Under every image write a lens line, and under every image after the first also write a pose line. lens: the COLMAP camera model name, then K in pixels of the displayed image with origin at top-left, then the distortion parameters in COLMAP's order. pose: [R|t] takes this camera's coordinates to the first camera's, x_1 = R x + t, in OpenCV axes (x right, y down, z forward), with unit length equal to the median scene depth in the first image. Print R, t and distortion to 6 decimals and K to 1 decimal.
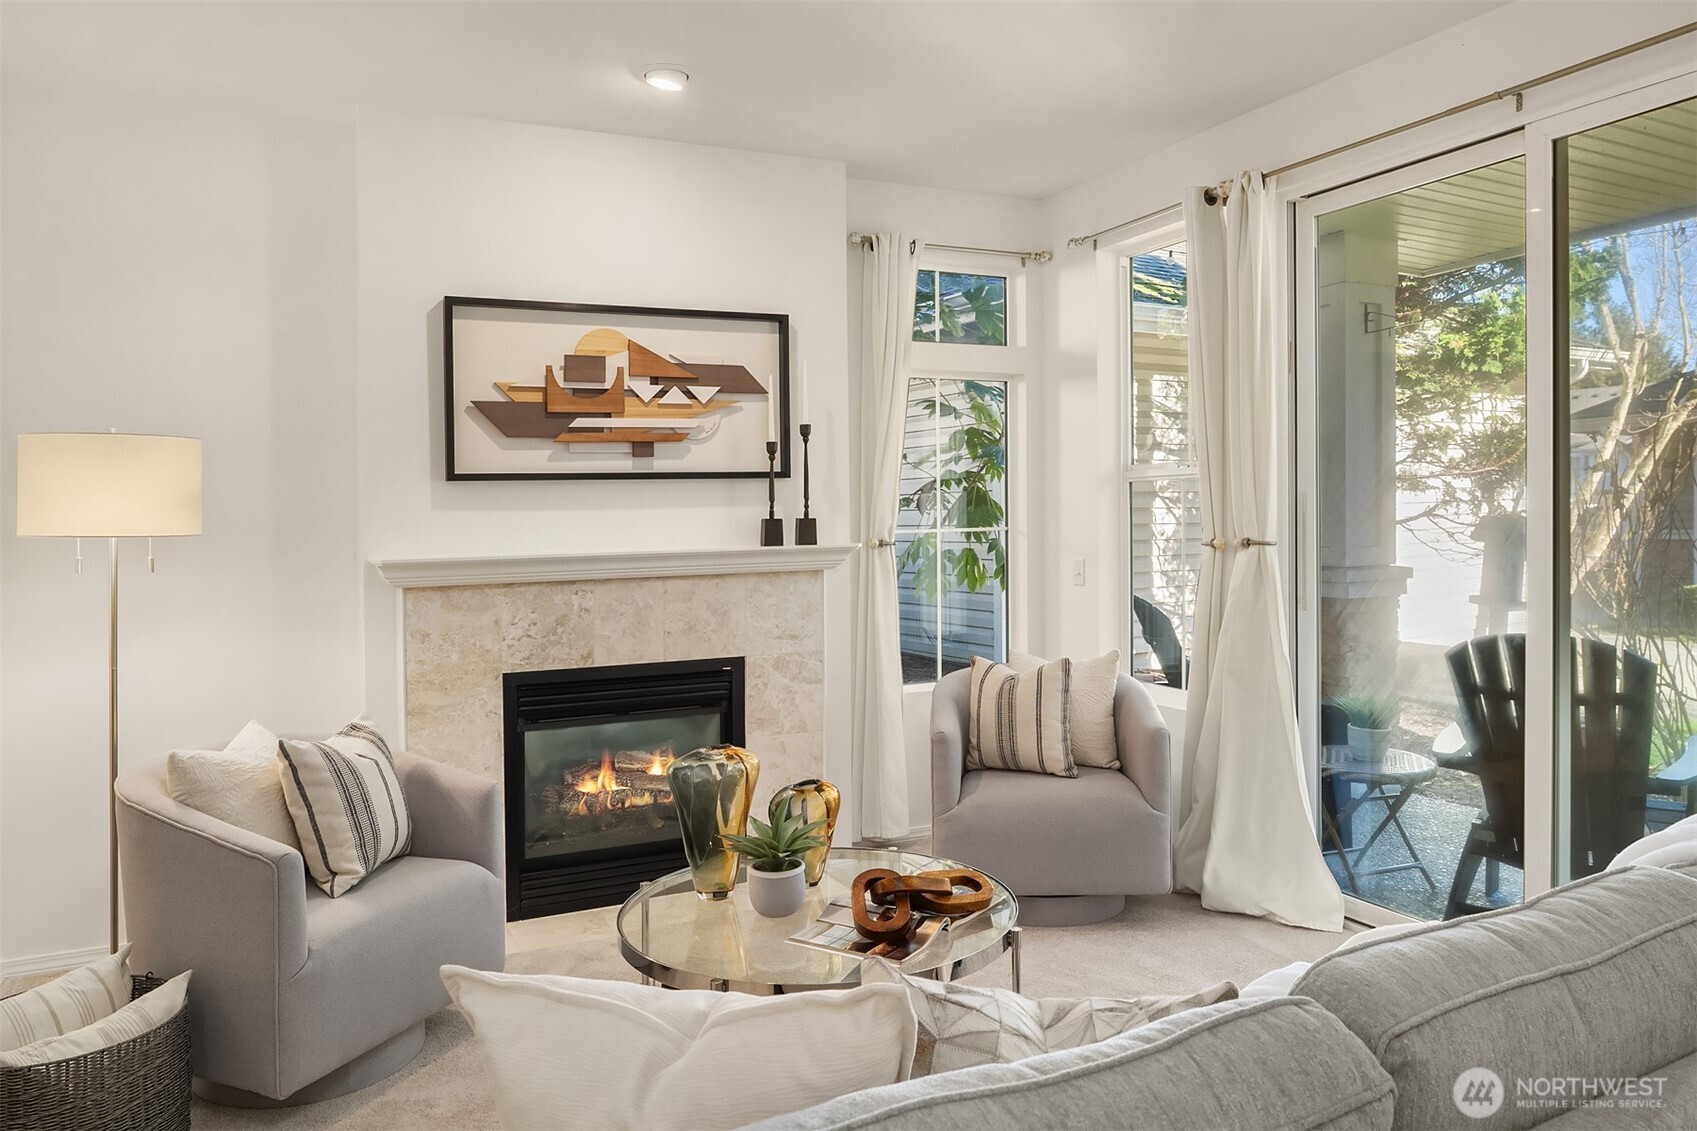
lens RADIAL K [[1157.7, 0, 840.4], [0, 1157.7, 534.6], [0, 0, 1]] dist [-0.032844, -0.000625]
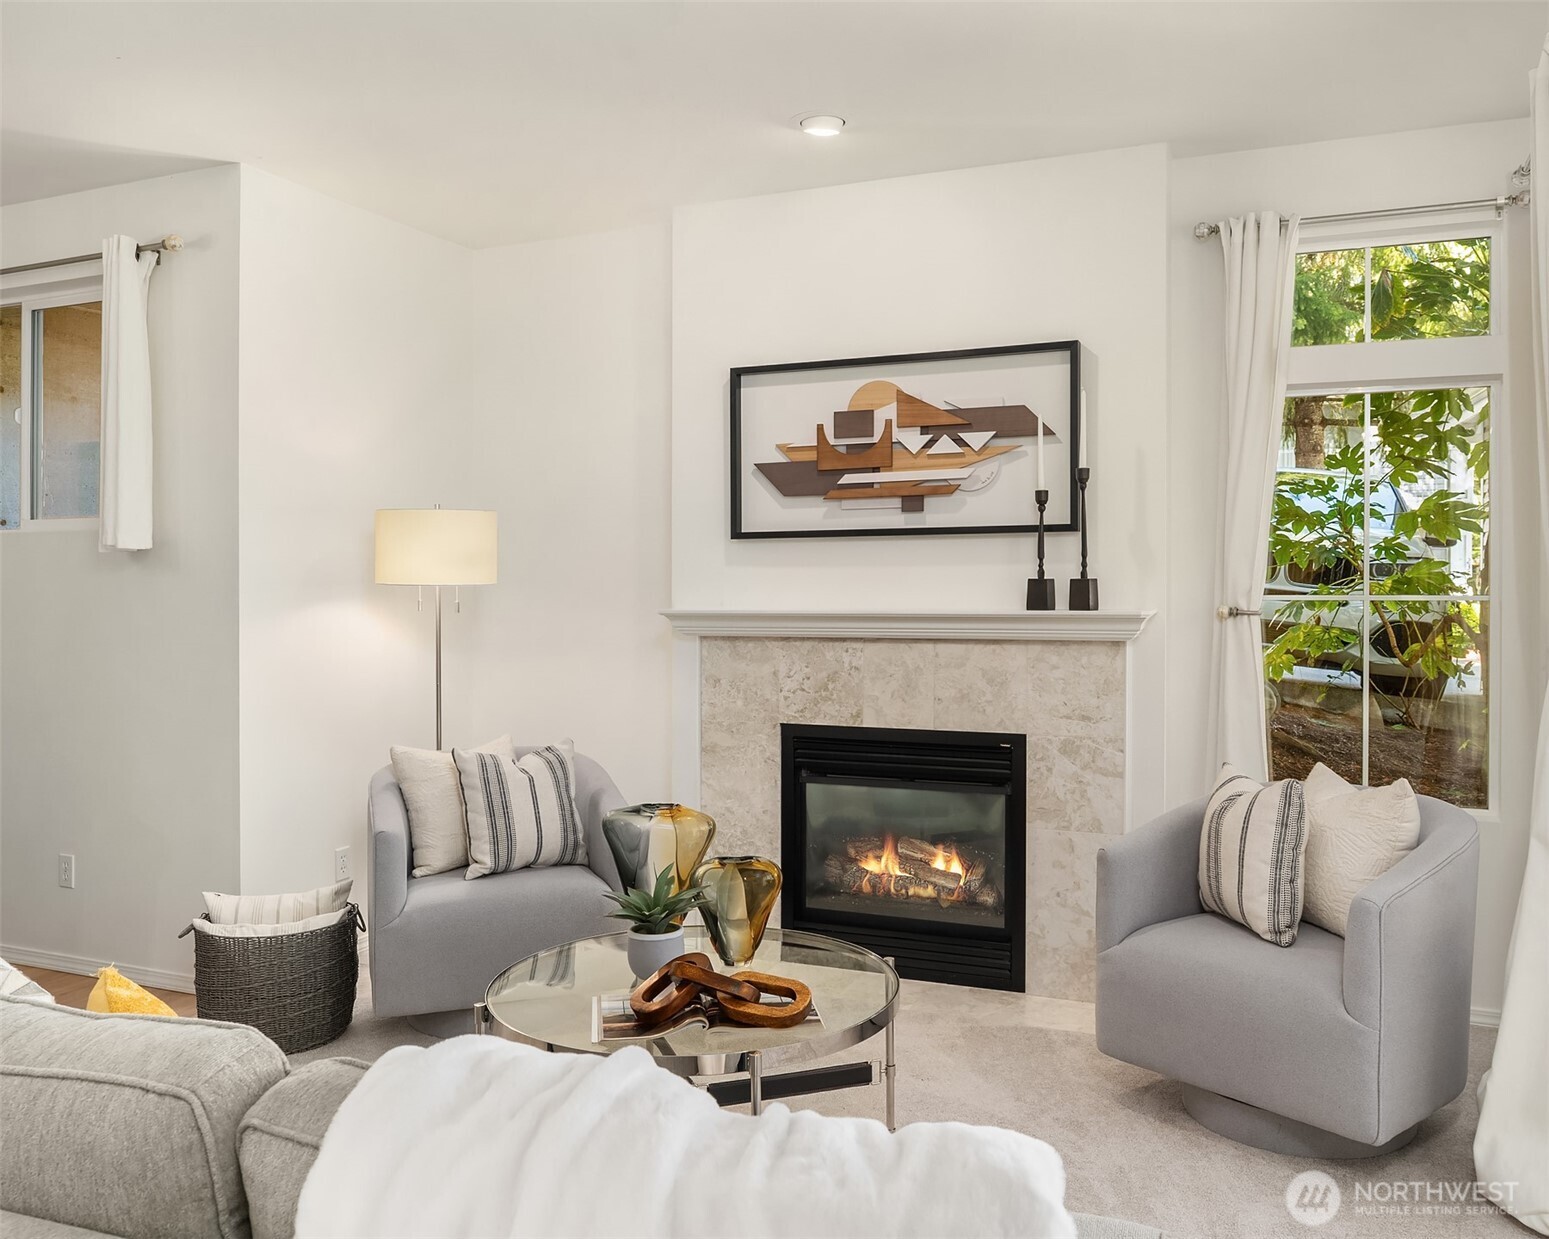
lens RADIAL K [[1283.2, 0, 780.2], [0, 1283.2, 571.9], [0, 0, 1]] dist [-0.014313, -0.003714]
pose [[0.662090, 0.012585, -0.749319, 0.549645], [-0.019366, 0.999812, -0.000319, -0.015165], [0.749174, 0.014723, 0.662210, 0.222515]]
